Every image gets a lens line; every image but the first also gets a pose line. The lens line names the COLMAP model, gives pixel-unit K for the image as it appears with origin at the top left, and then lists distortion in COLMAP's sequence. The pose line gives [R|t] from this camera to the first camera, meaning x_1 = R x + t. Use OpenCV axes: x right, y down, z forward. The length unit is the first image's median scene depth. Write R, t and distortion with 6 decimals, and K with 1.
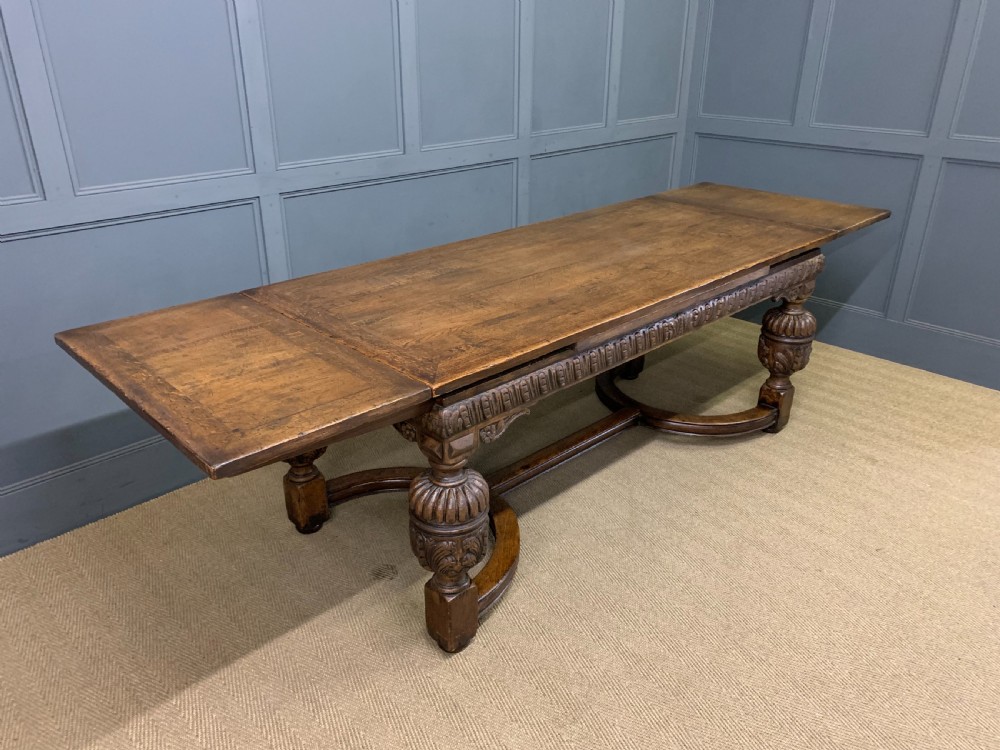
lens RADIAL K [[767.8, 0, 499.9], [0, 767.8, 371.5], [0, 0, 1]] dist [0.050173, -0.051209]
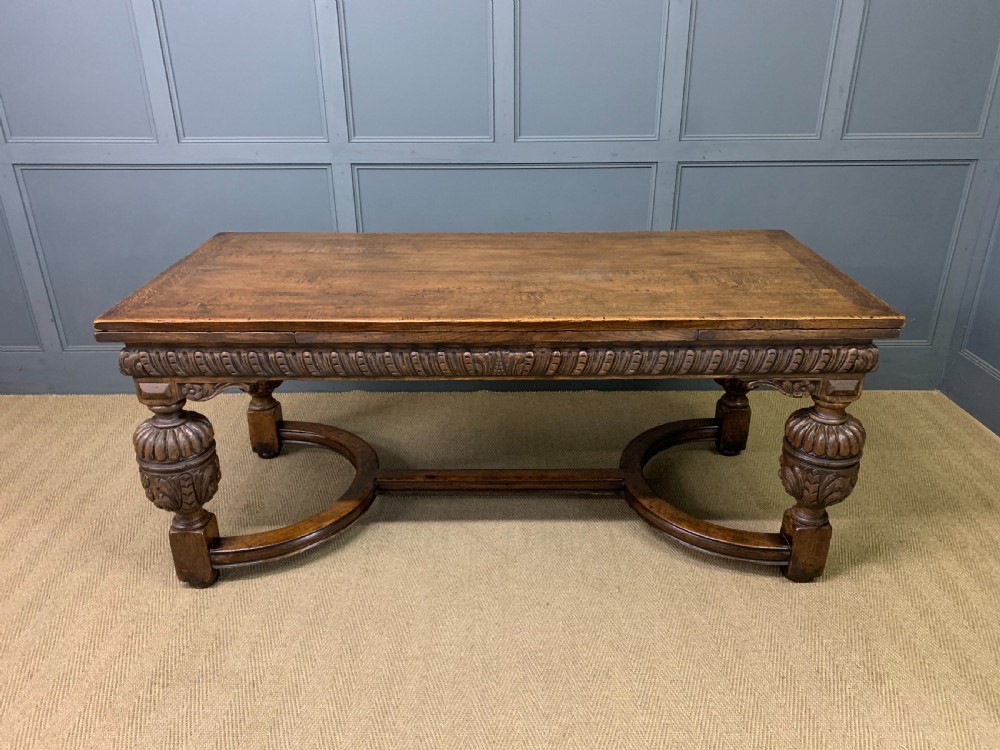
lens RADIAL K [[767.8, 0, 501.9], [0, 767.8, 376.0], [0, 0, 1]] dist [0.050173, -0.051209]
pose [[0.721491, 0.279481, -0.633515, 0.713715], [-0.280128, 0.954521, 0.102067, -0.122808], [0.633230, 0.103825, 0.766969, 0.347888]]
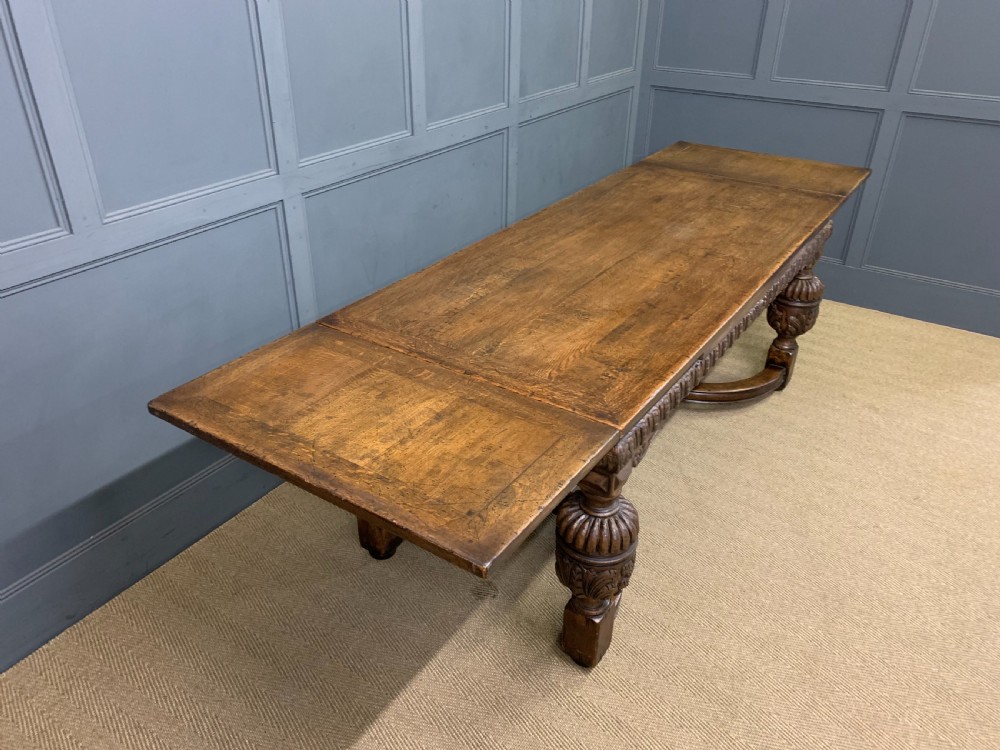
lens RADIAL K [[767.8, 0, 504.8], [0, 767.8, 379.0], [0, 0, 1]] dist [0.050173, -0.051209]
pose [[0.976021, -0.102270, 0.192158, -0.271263], [0.081875, 0.990414, 0.111249, -0.106607], [-0.201693, -0.092848, 0.975038, 0.065063]]
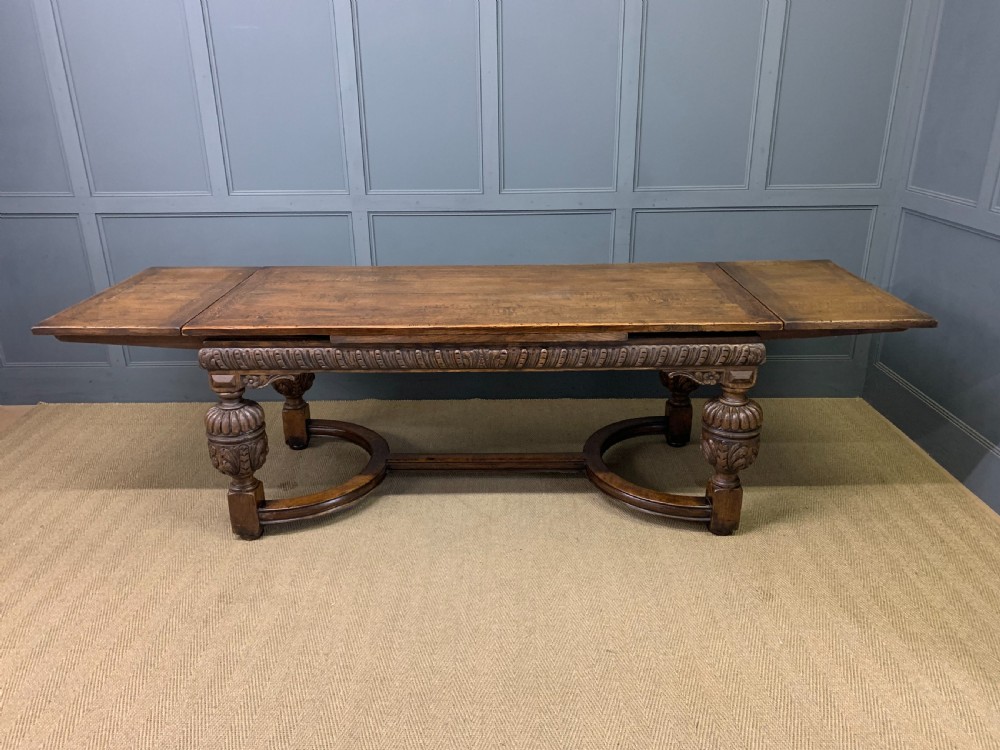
lens RADIAL K [[767.8, 0, 496.4], [0, 767.8, 369.7], [0, 0, 1]] dist [0.050173, -0.051209]
pose [[0.714113, 0.236973, -0.658700, 0.915824], [-0.276508, 0.959930, 0.045574, -0.093895], [0.643106, 0.149591, 0.751024, 0.178338]]
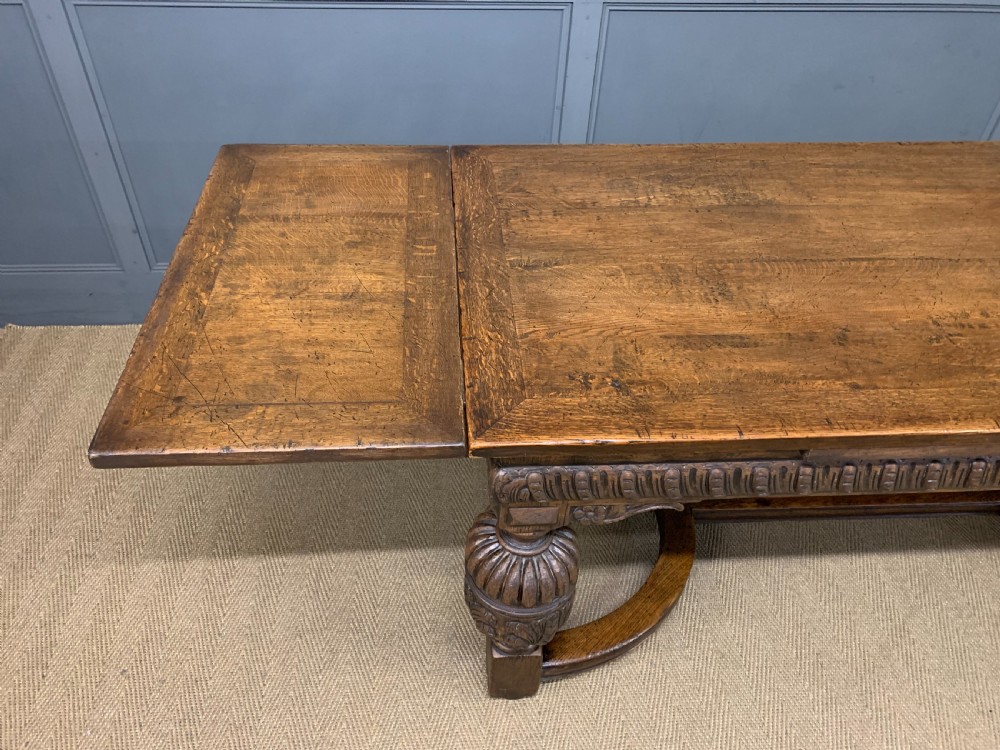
lens RADIAL K [[767.8, 0, 488.6], [0, 767.8, 369.2], [0, 0, 1]] dist [0.050173, -0.051209]
pose [[0.766550, 0.444044, -0.463925, 0.123478], [-0.288836, 0.883617, 0.368503, -0.178345], [0.573563, -0.148478, 0.805592, 0.343588]]
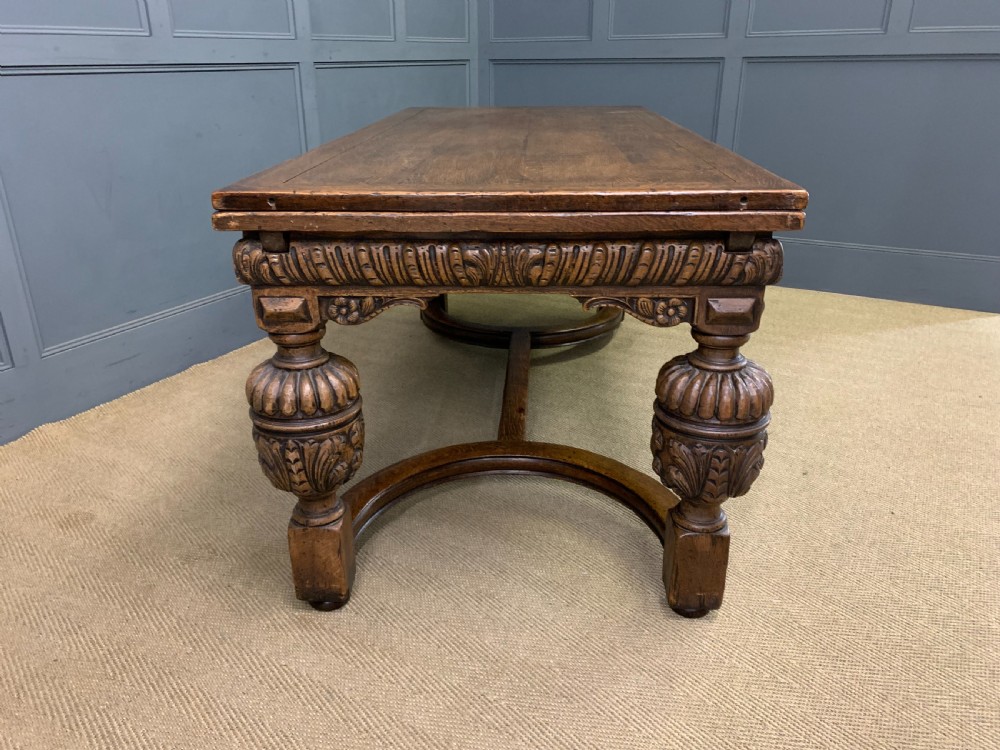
lens RADIAL K [[767.8, 0, 499.3], [0, 767.8, 385.1], [0, 0, 1]] dist [0.050173, -0.051209]
pose [[0.956648, -0.122731, 0.264126, -0.046937], [0.128227, 0.991738, -0.003599, 0.136742], [-0.261502, 0.037311, 0.964481, 0.208176]]
